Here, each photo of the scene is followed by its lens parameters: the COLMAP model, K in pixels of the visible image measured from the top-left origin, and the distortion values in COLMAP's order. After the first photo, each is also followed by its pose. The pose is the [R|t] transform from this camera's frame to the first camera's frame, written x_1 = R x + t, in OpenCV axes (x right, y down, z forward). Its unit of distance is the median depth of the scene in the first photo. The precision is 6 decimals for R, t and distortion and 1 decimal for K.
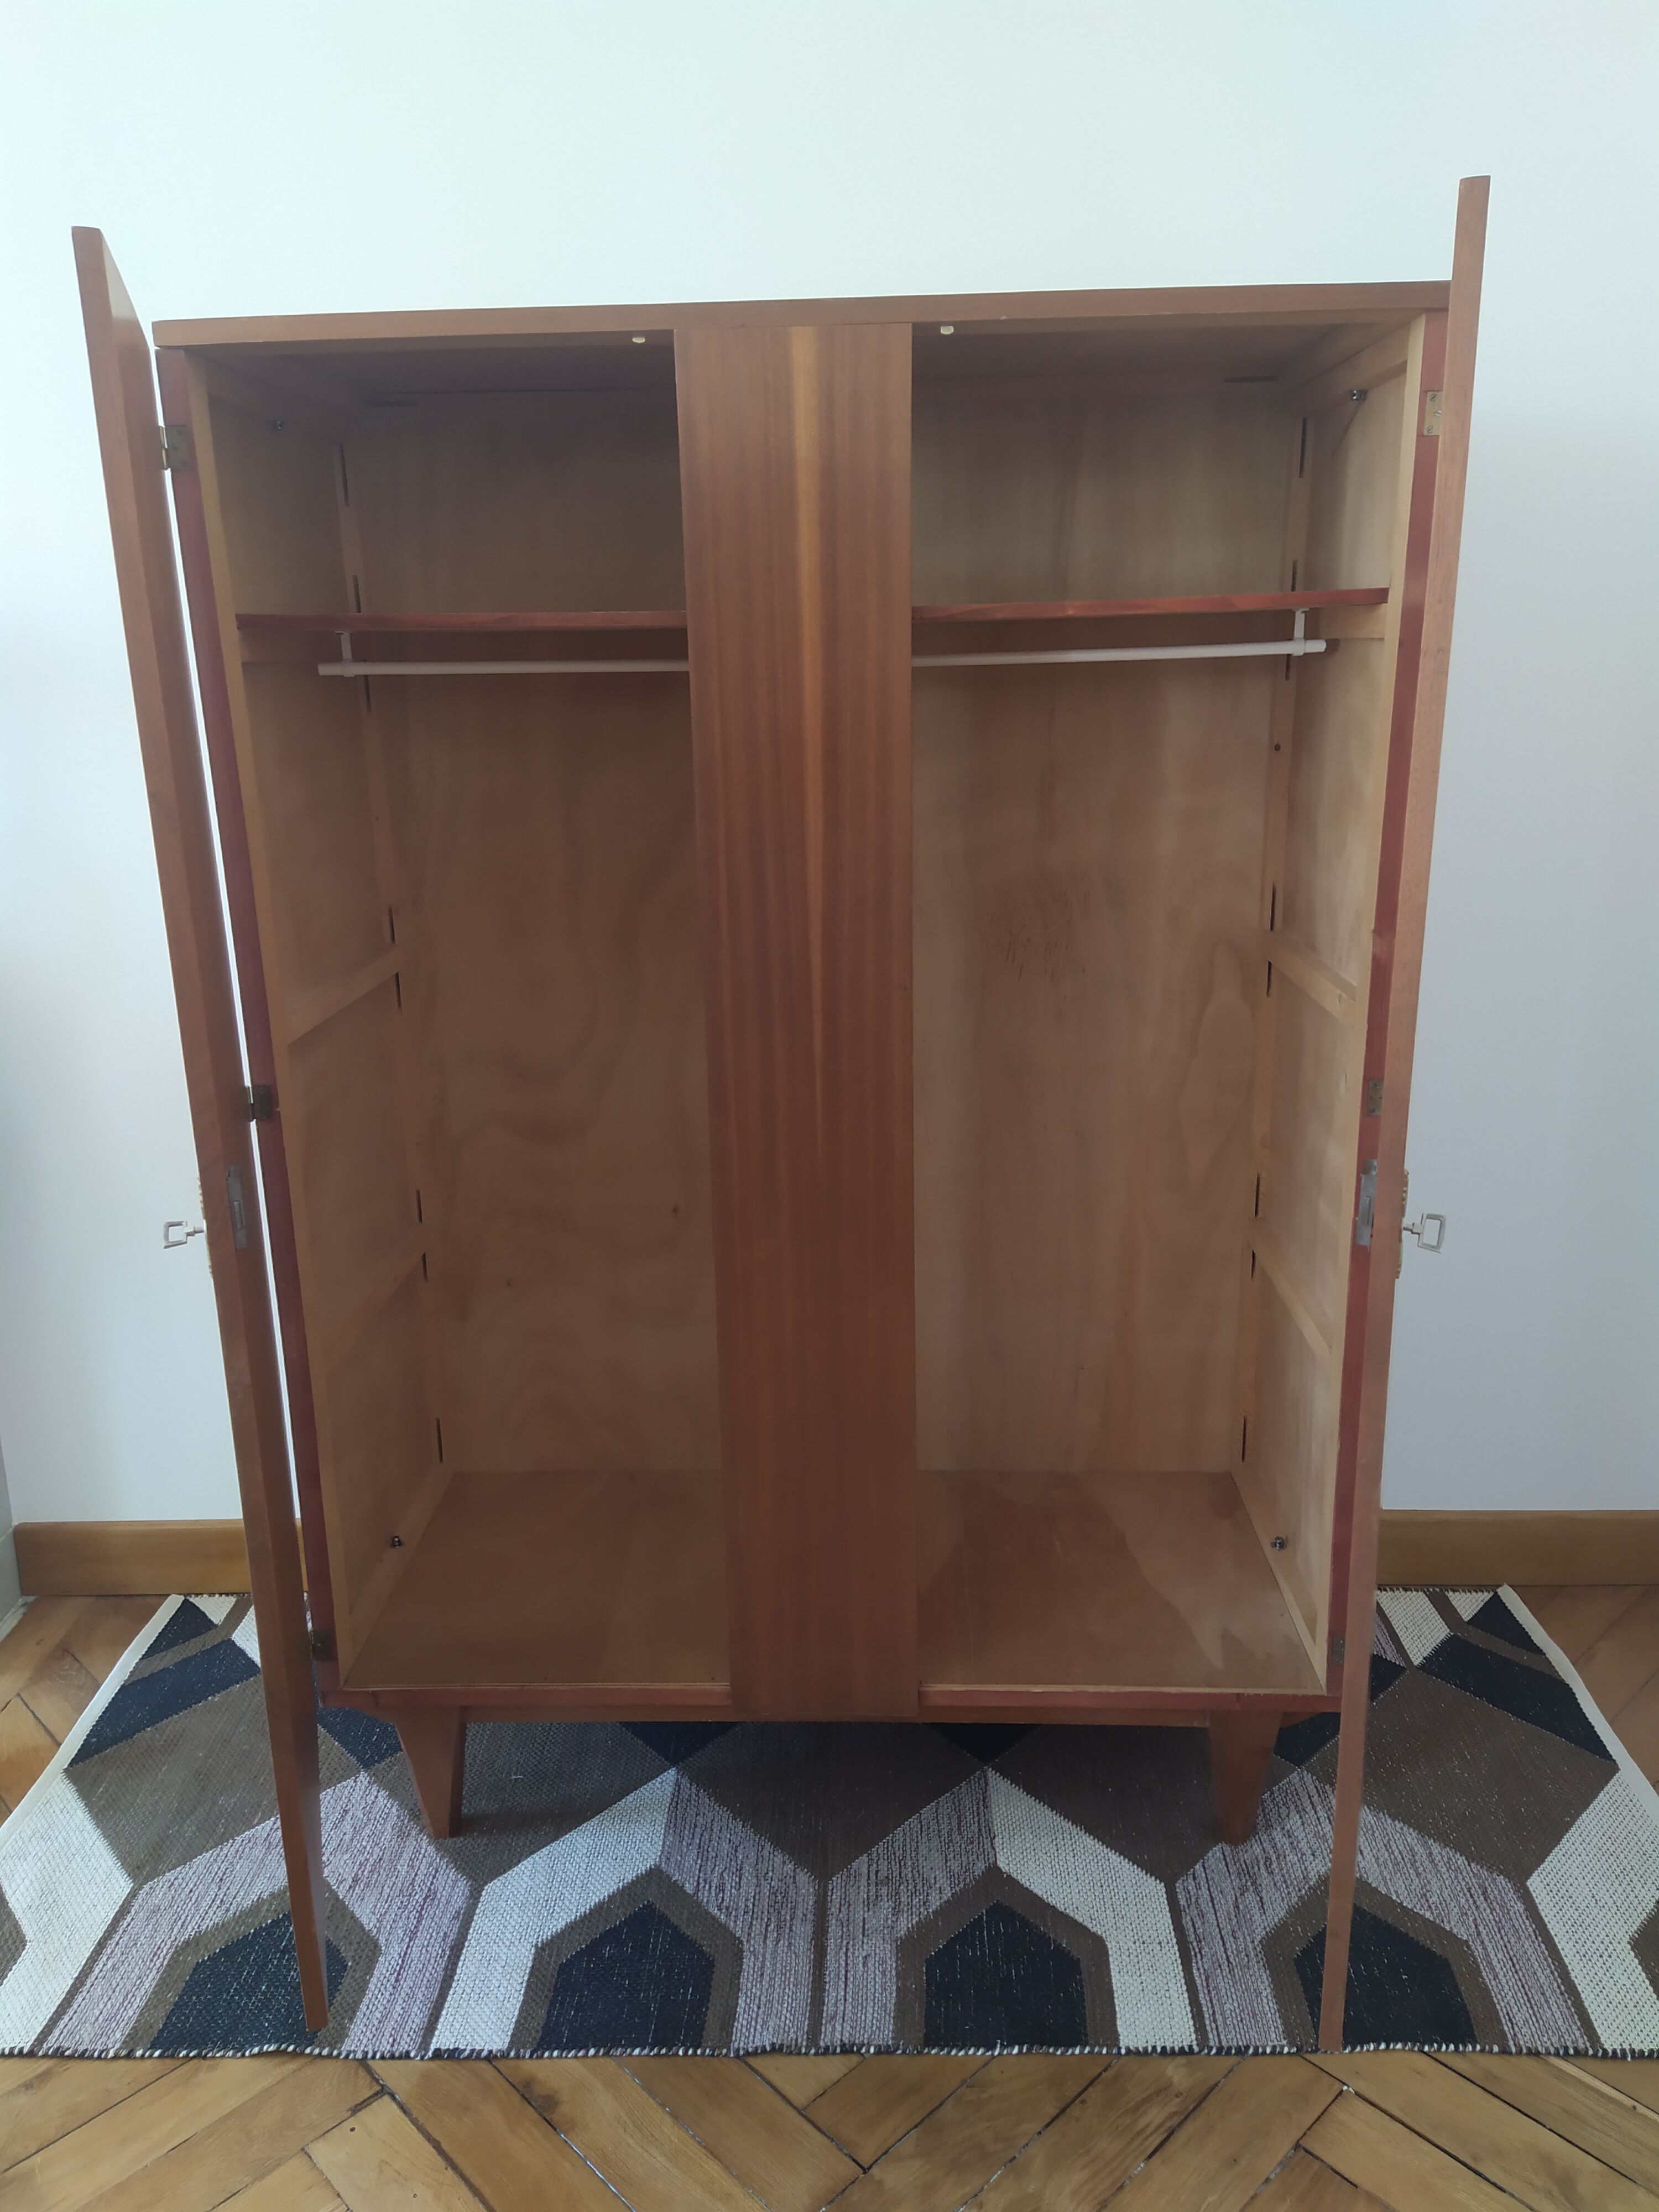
lens RADIAL K [[1623.2, 0, 825.3], [0, 1623.2, 1115.9], [0, 0, 1]] dist [0.077477, -0.076248]
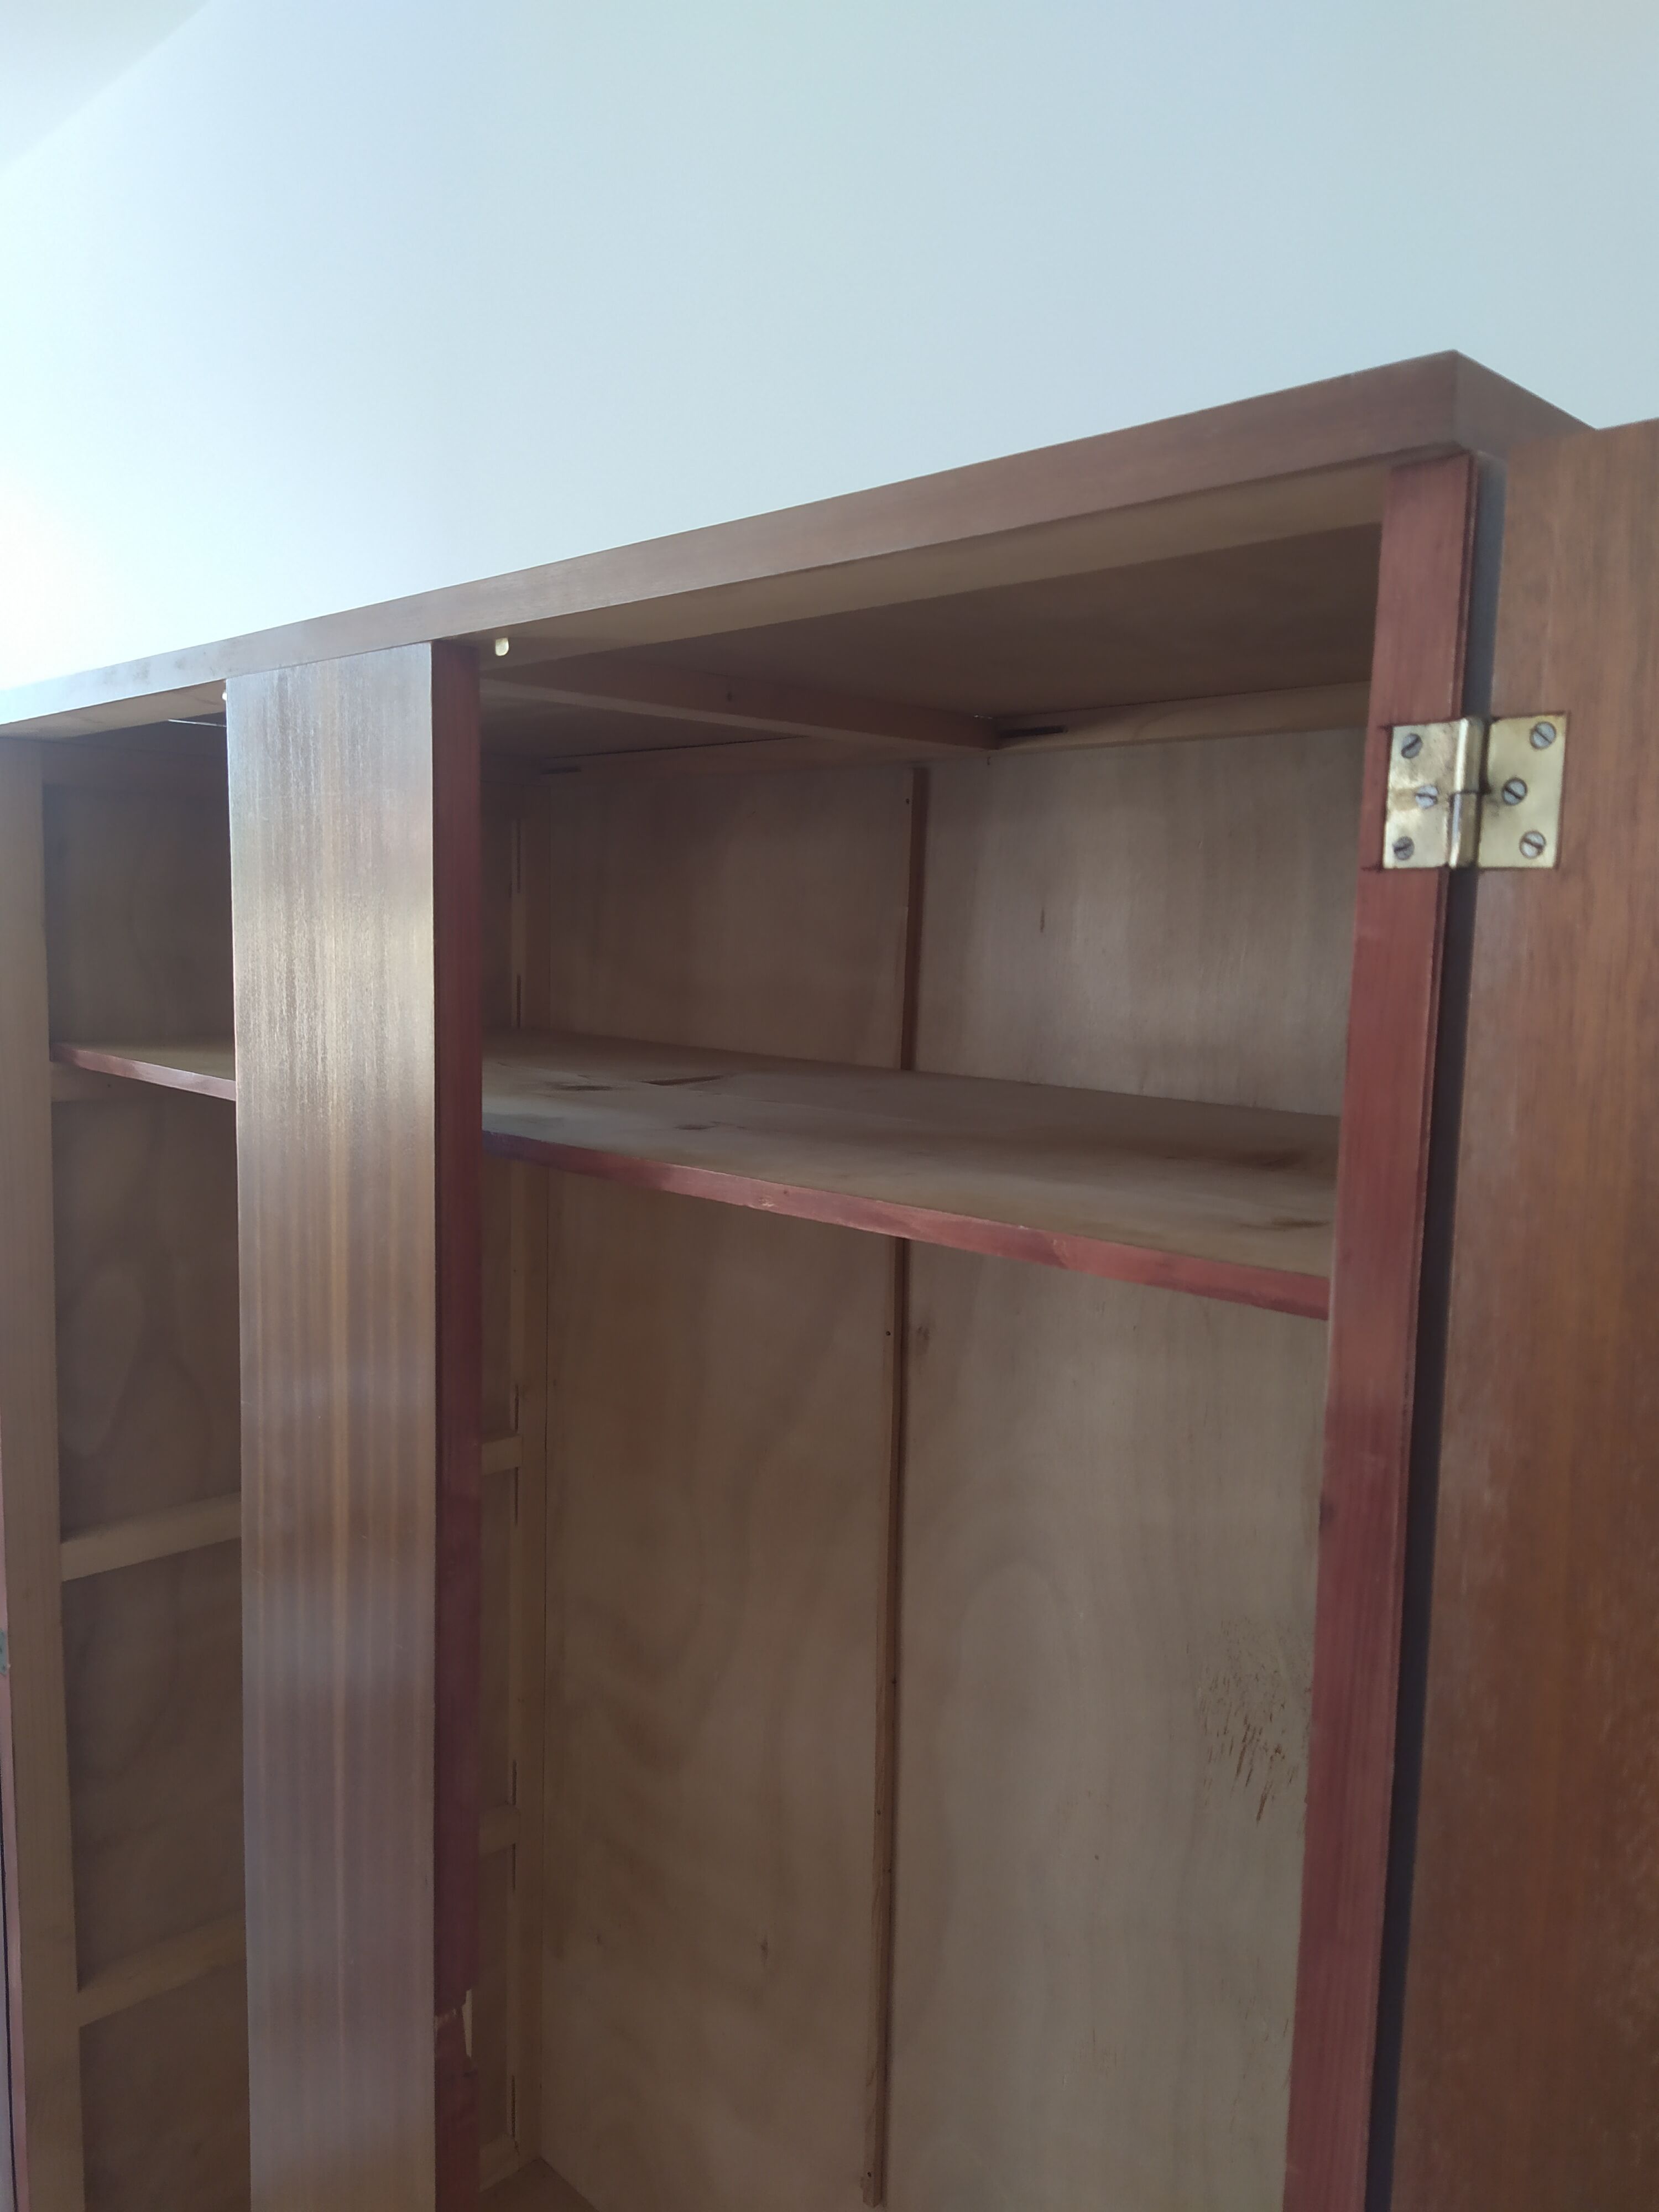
lens RADIAL K [[1647.3, 0, 819.5], [0, 1647.3, 1112.2], [0, 0, 1]] dist [0.048186, -0.062880]
pose [[0.717409, 0.116896, -0.686775, 0.397128], [-0.228529, 0.970759, -0.073490, -0.259122], [0.658102, 0.209670, 0.723146, 0.582663]]
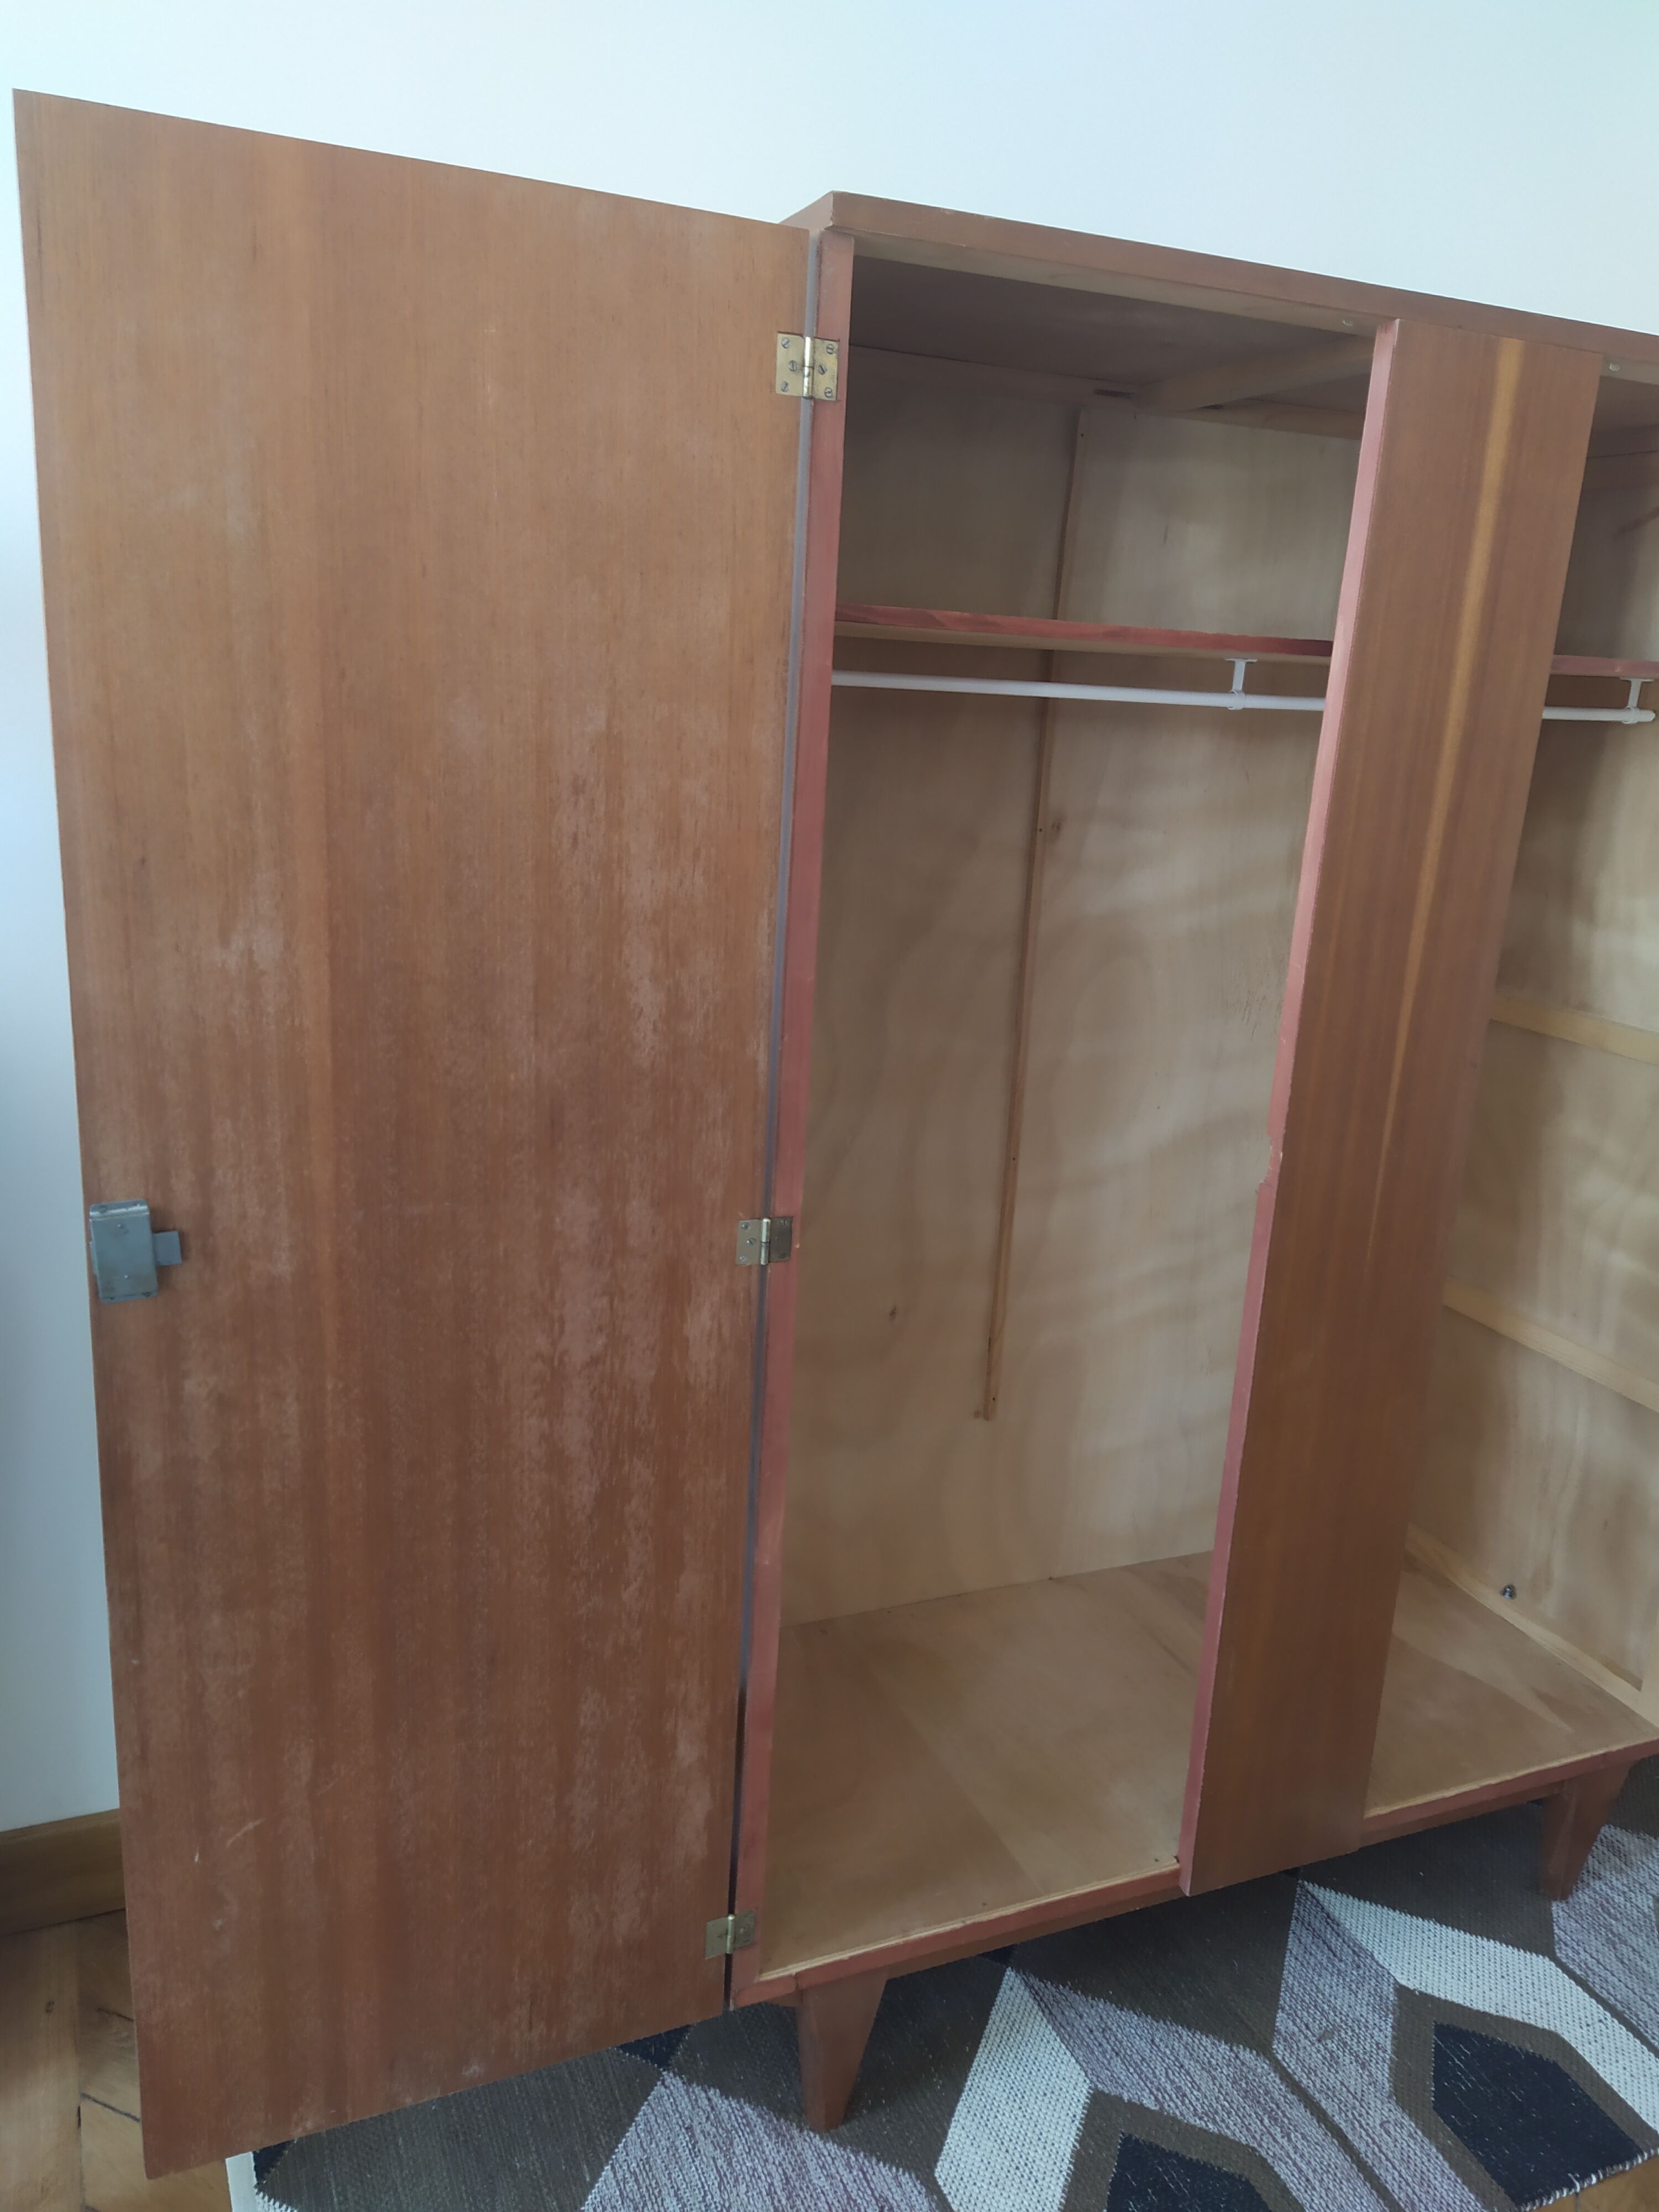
lens RADIAL K [[1656.4, 0, 835.1], [0, 1656.4, 1121.0], [0, 0, 1]] dist [0.045172, -0.042578]
pose [[0.903214, -0.042841, 0.427048, -0.593221], [0.043649, 0.999016, 0.007902, -0.062953], [-0.426966, 0.011503, 0.904195, 0.269663]]
